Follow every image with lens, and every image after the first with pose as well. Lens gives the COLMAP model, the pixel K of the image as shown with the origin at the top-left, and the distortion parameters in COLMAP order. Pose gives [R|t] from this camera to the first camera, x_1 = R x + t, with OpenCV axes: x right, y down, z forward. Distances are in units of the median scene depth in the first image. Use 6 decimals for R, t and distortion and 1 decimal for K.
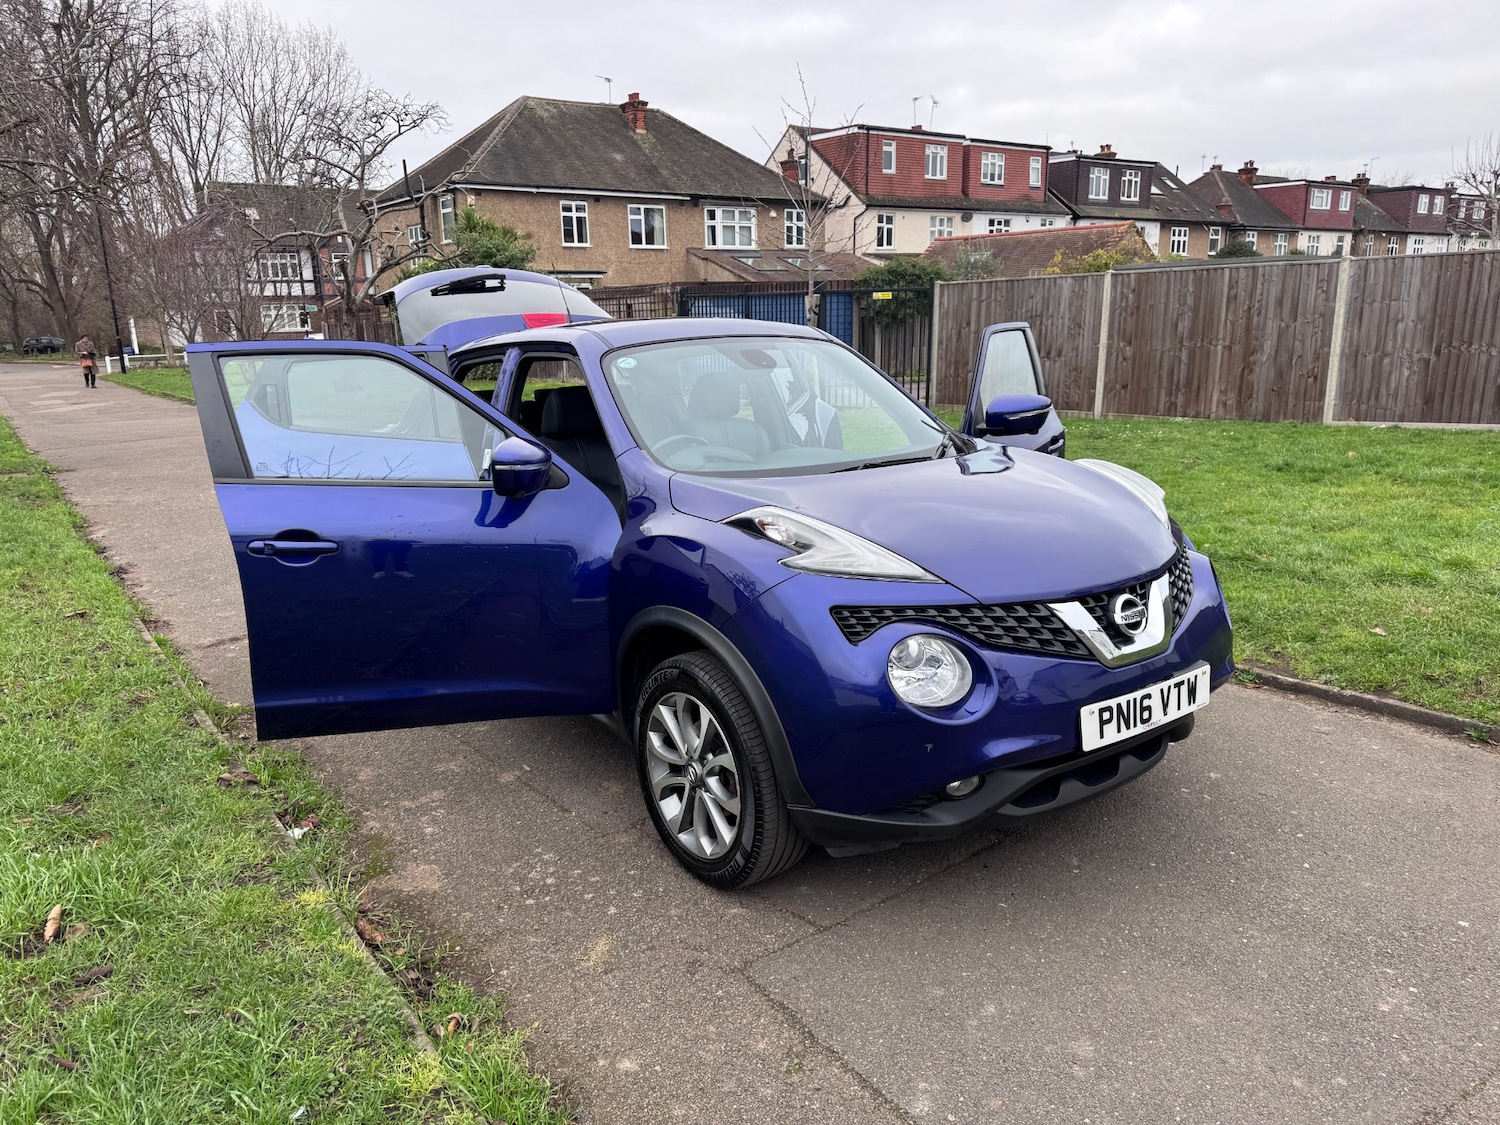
lens RADIAL K [[1050.2, 0, 723.5], [0, 1050.2, 581.2], [0, 0, 1]] dist [0.036941, -0.052441]
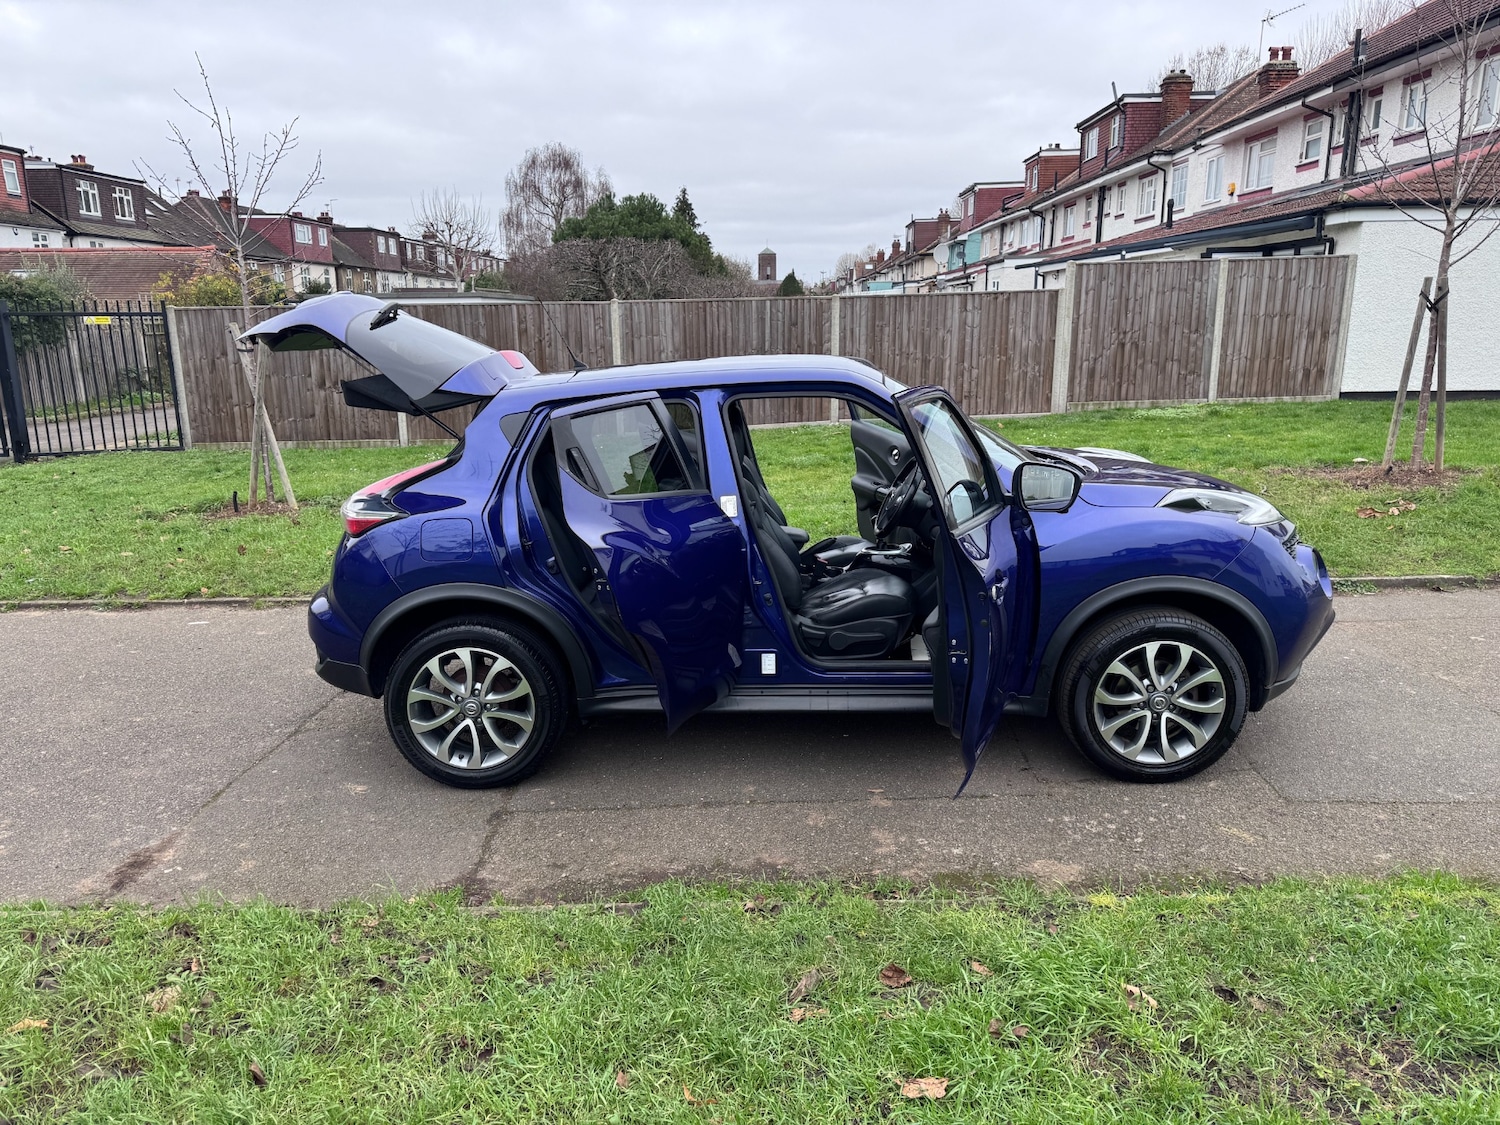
lens RADIAL K [[1054.2, 0, 754.1], [0, 1054.2, 572.4], [0, 0, 1]] dist [0.034097, -0.046539]
pose [[0.594453, -0.169703, 0.786020, -0.361645], [0.194410, 0.978811, 0.064298, -0.043141], [-0.780276, 0.114588, 0.614848, 0.150632]]
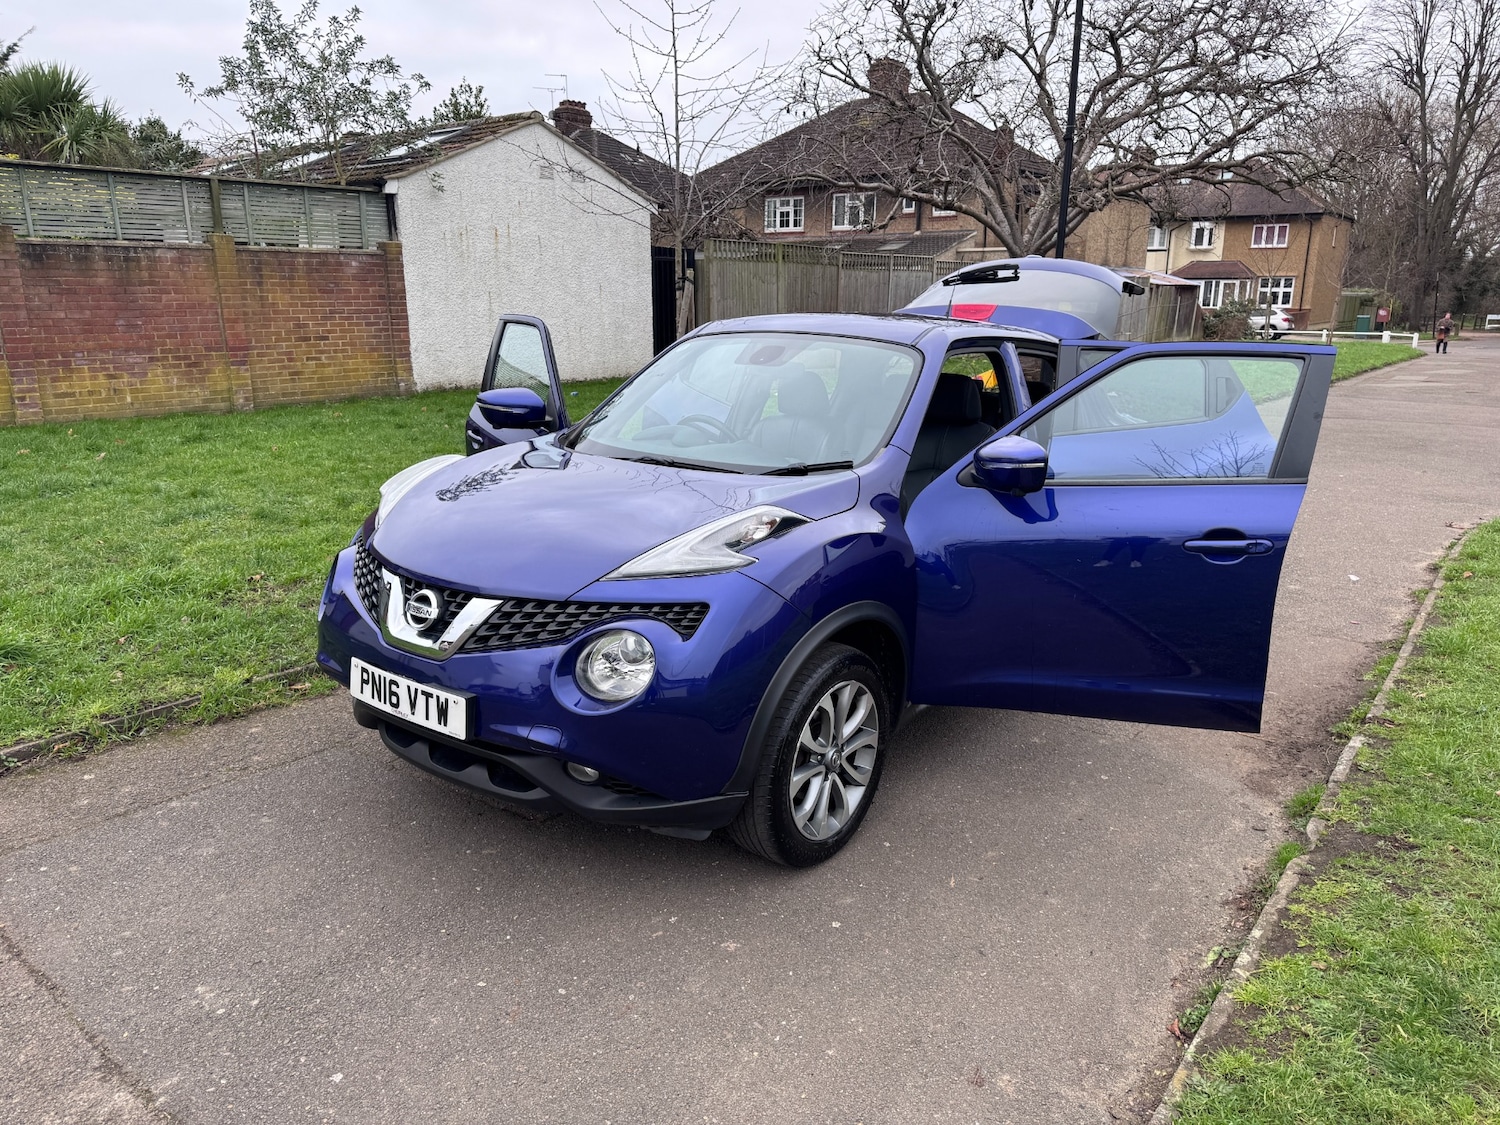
lens RADIAL K [[1041.2, 0, 738.9], [0, 1041.2, 568.5], [0, 0, 1]] dist [0.038354, -0.025637]
pose [[0.316089, 0.263085, -0.911523, 0.349734], [-0.251632, 0.949620, 0.186822, -0.069012], [0.914751, 0.170316, 0.366365, 0.221030]]
